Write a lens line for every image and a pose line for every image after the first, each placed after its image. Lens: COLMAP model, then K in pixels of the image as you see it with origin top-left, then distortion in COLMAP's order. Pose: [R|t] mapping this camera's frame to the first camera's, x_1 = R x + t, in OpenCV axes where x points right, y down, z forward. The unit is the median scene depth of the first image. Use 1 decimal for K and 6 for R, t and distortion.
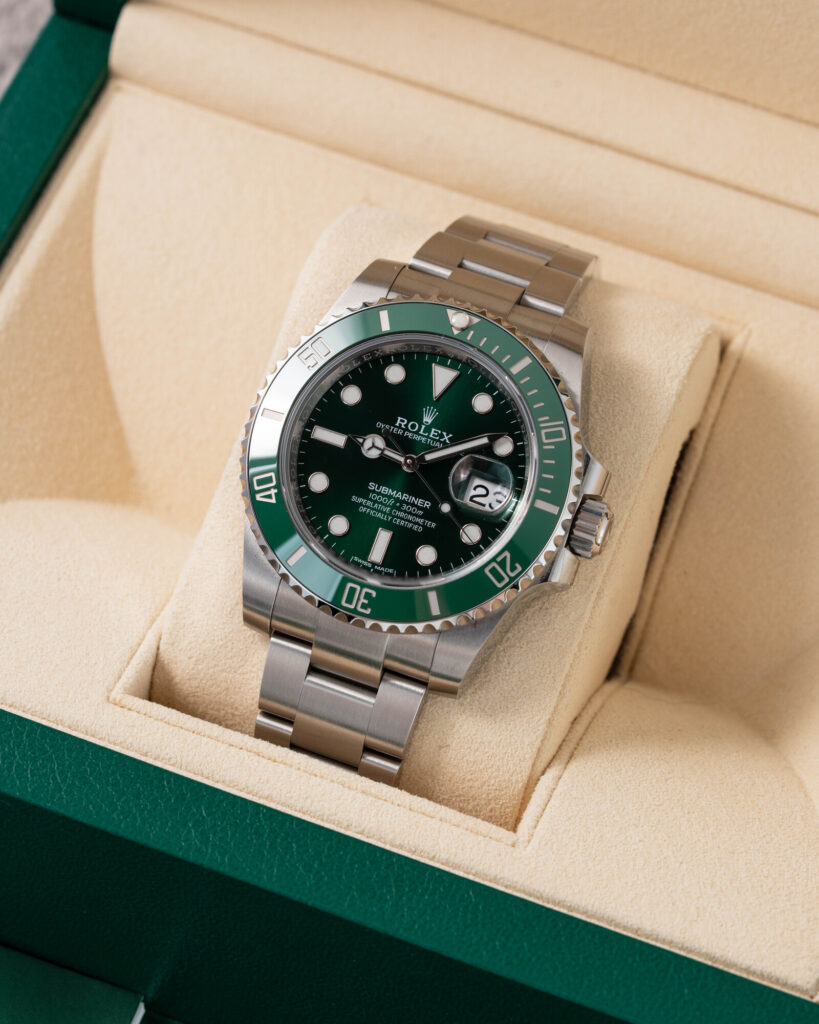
lens RADIAL K [[4437.6, 0, 409.5], [0, 4437.6, 512.0], [0, 0, 1]] dist [0.171011, -4.743244]
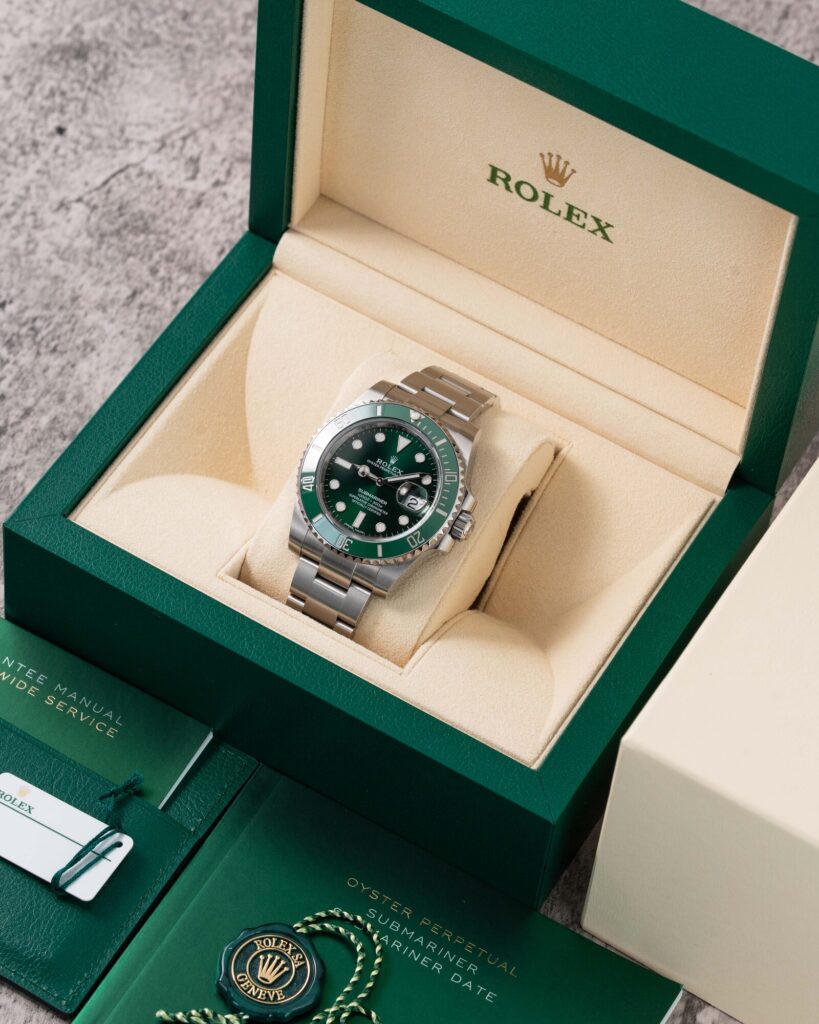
lens RADIAL K [[4437.6, 0, 409.5], [0, 4437.6, 512.0], [0, 0, 1]] dist [0.171011, -4.743244]
pose [[0.986958, 0.149824, -0.058878, 0.134077], [-0.151447, 0.988171, -0.024115, 0.049270], [0.054569, 0.032718, 0.997974, -1.016940]]
